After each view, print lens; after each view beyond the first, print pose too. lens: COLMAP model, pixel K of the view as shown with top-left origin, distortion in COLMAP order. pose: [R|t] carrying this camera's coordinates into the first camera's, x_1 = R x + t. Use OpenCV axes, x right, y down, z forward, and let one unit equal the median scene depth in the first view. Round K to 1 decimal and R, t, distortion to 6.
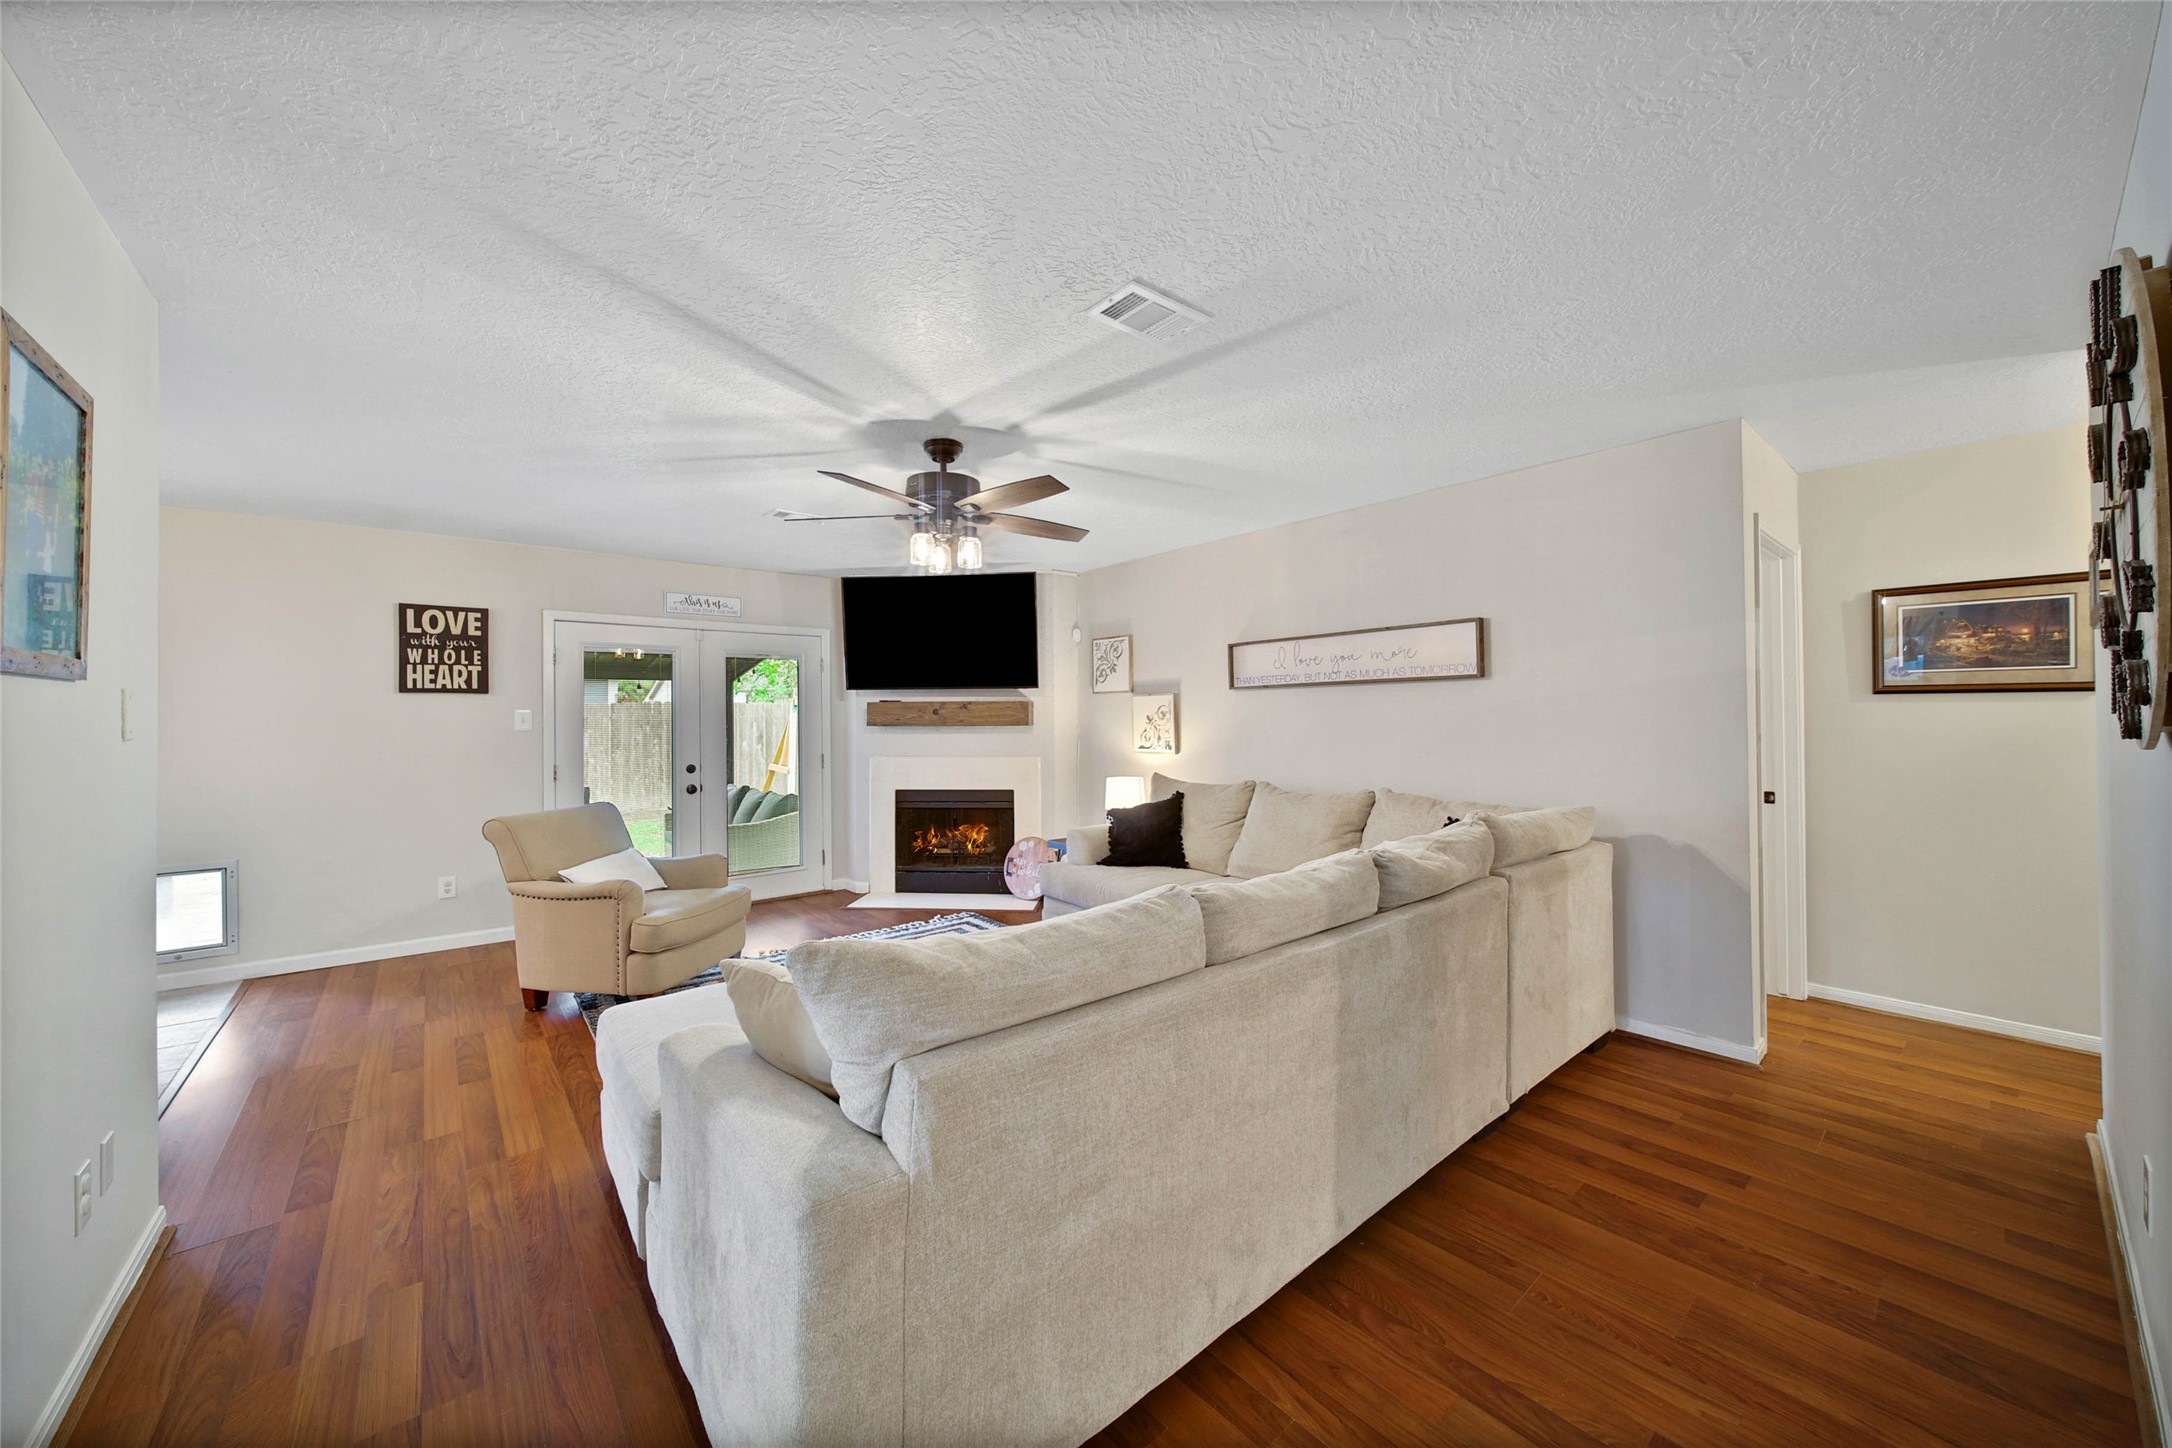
lens RADIAL K [[804.2, 0, 1087.9], [0, 804.2, 713.9], [0, 0, 1]] dist [0.002151, 0.000140]
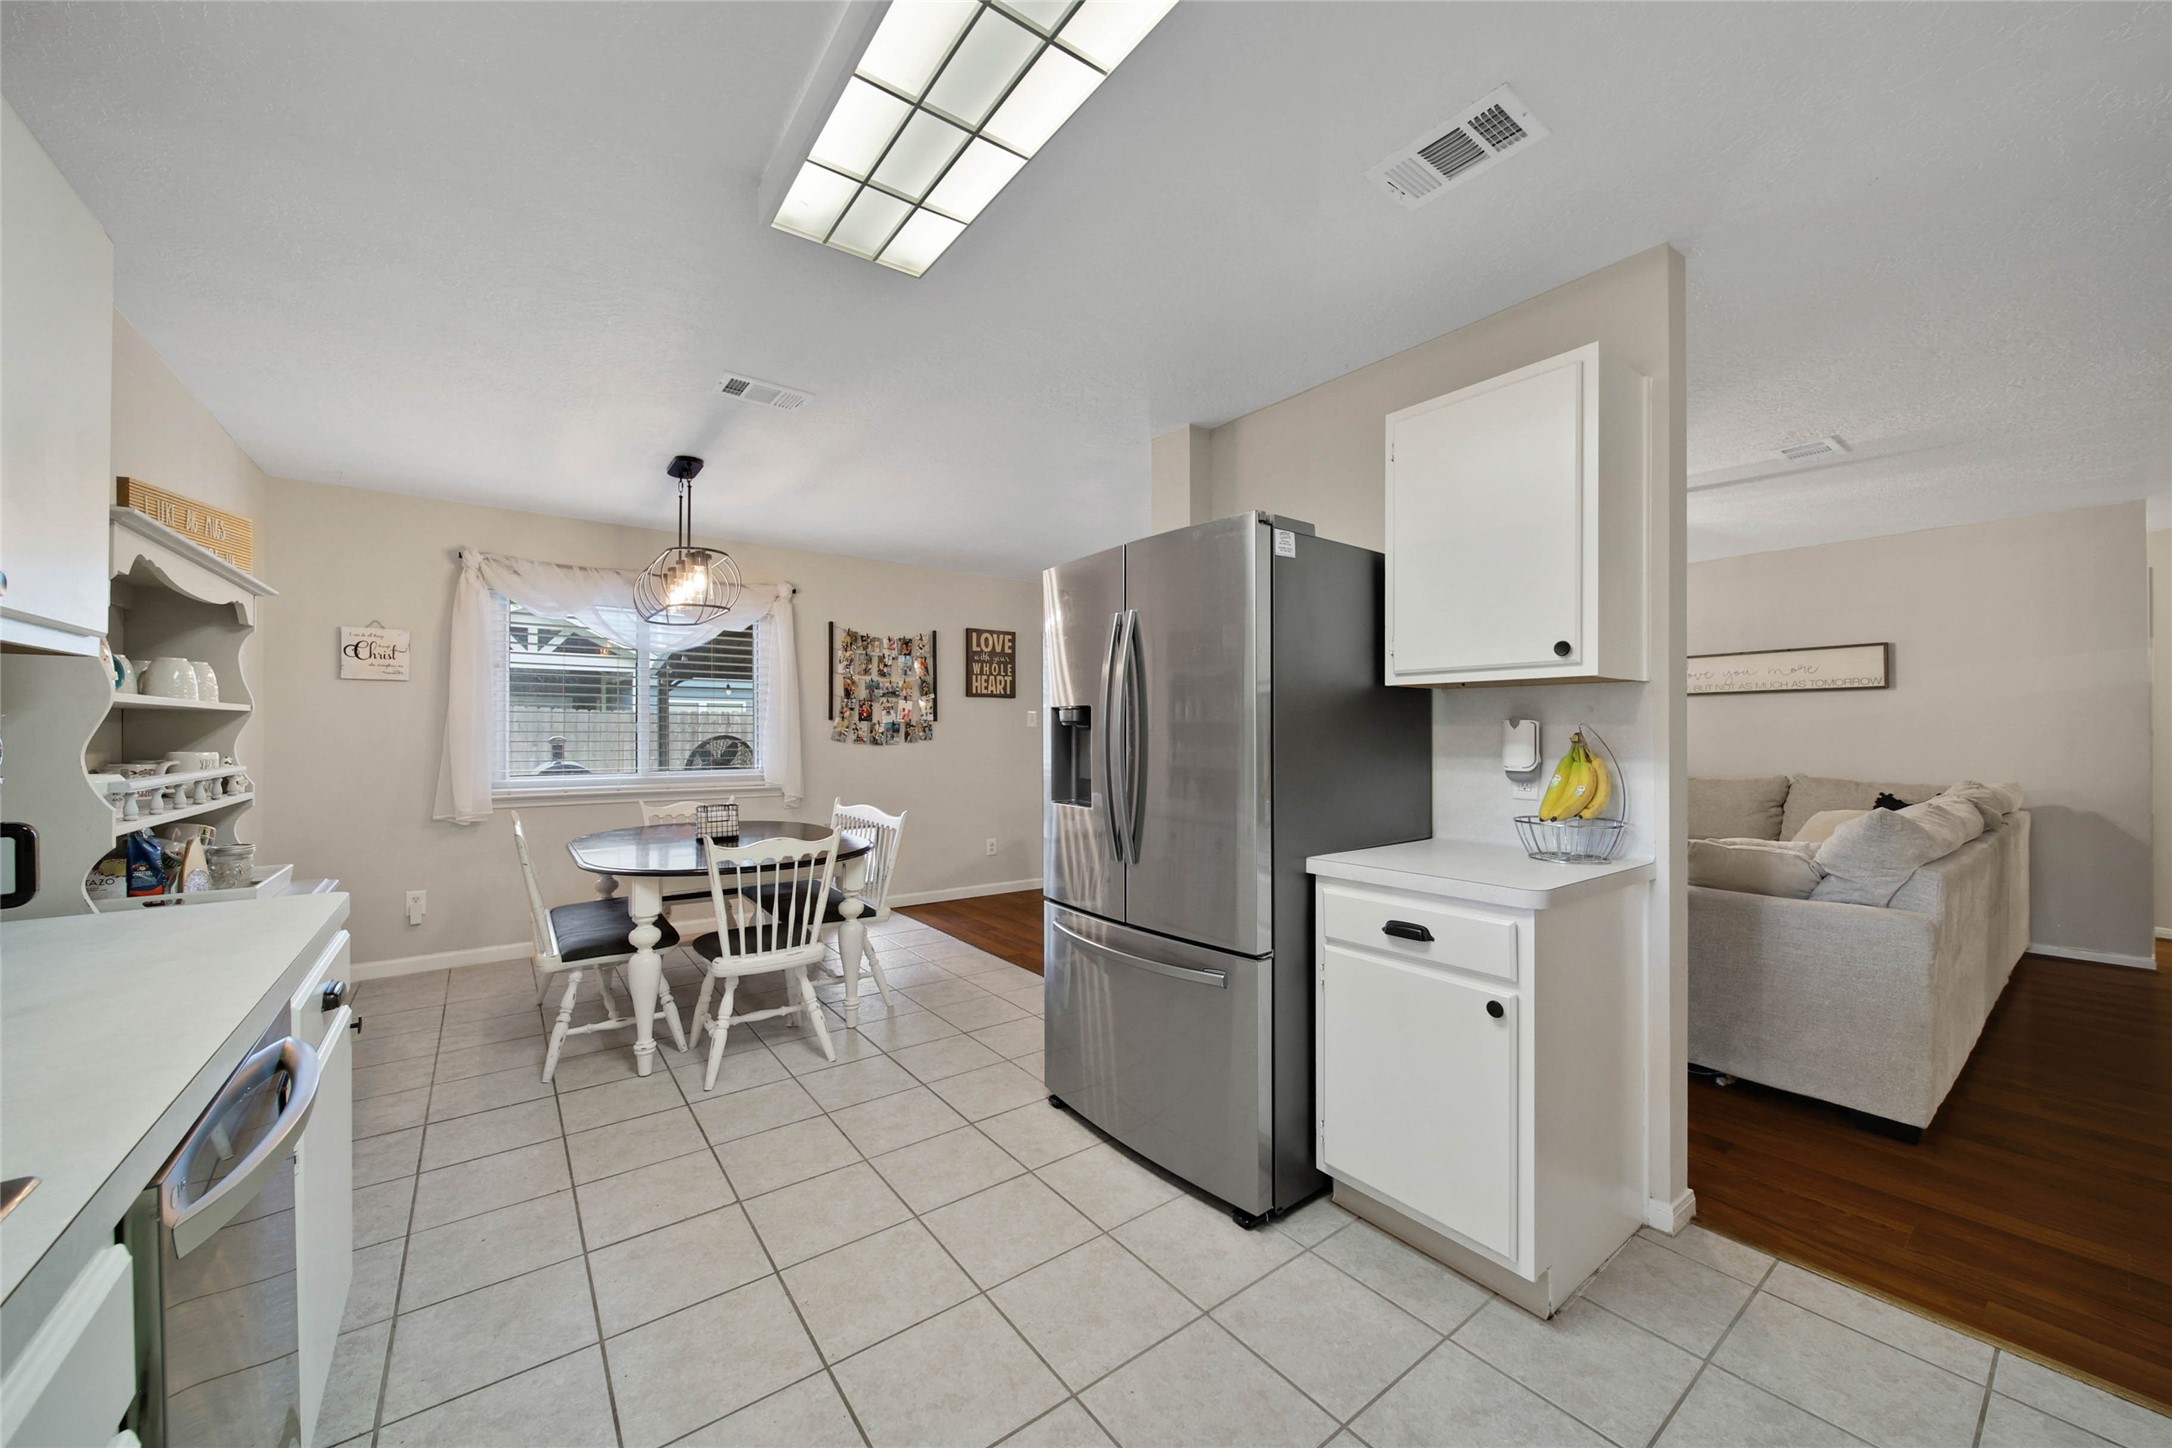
lens RADIAL K [[794.3, 0, 1096.1], [0, 794.3, 737.8], [0, 0, 1]] dist [-0.001842, -0.000277]
pose [[0.998624, 0.008769, -0.051712, -0.566300], [-0.008221, 0.999908, 0.010806, 0.024410], [0.051802, -0.010366, 0.998604, -0.270866]]
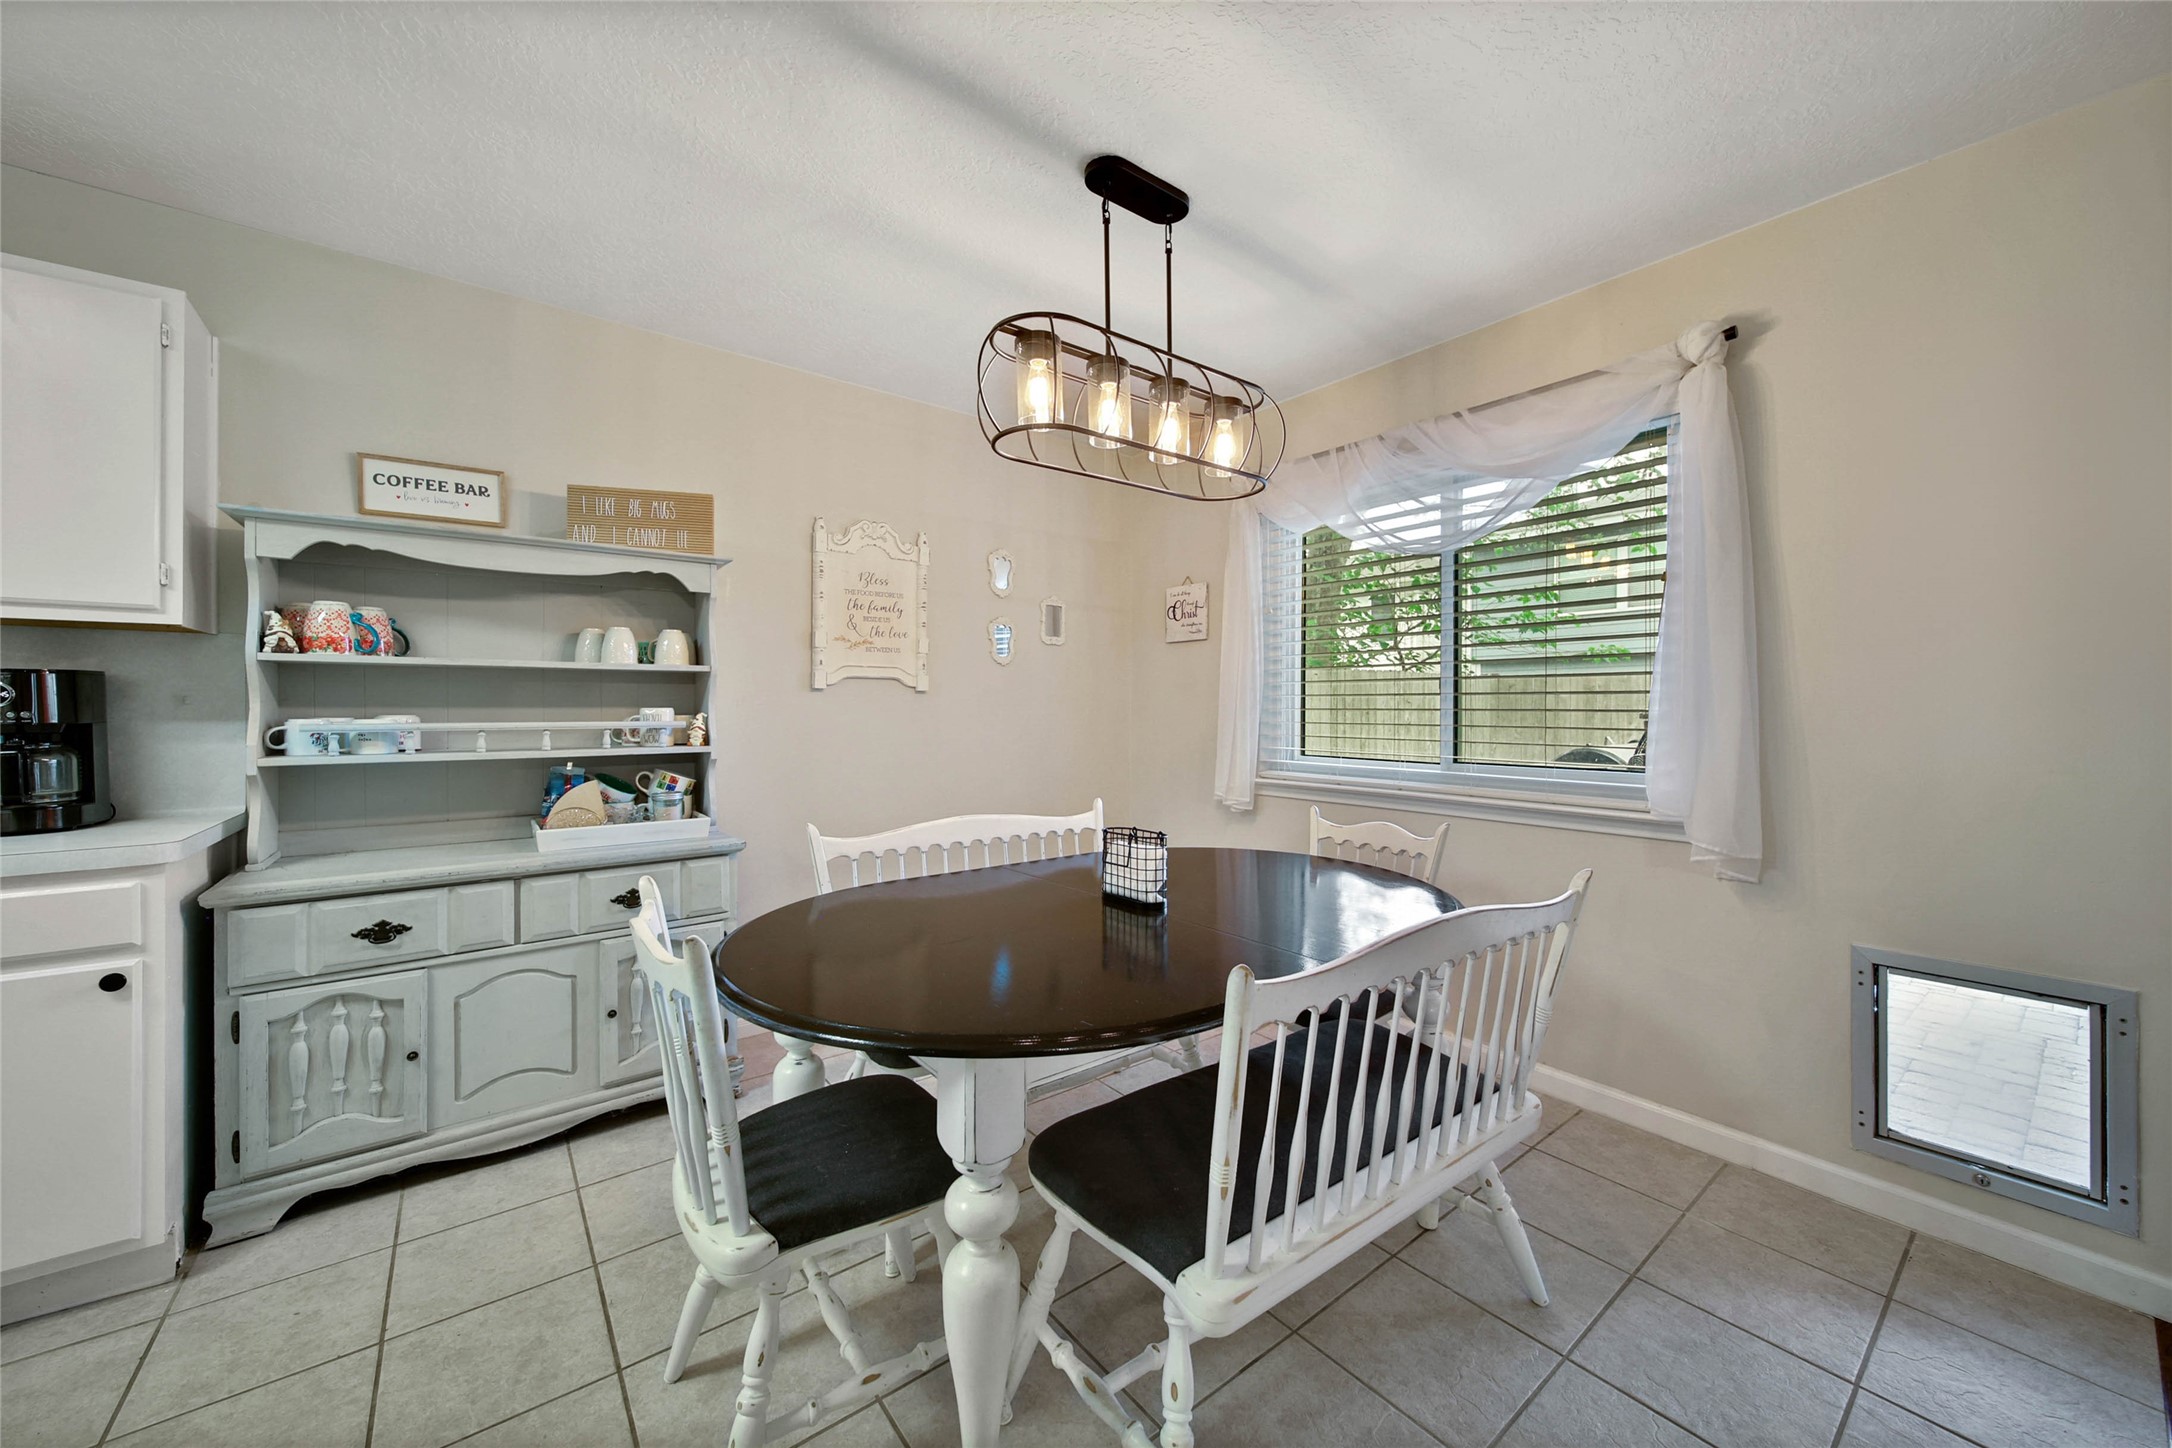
lens RADIAL K [[779.7, 0, 1094.5], [0, 779.7, 721.1], [0, 0, 1]] dist [-0.000560, -0.000236]
pose [[-0.036113, 0.019862, -0.999150, -0.597889], [0.002899, 0.999800, 0.019770, 0.041404], [0.999343, -0.002182, -0.036164, 0.464716]]
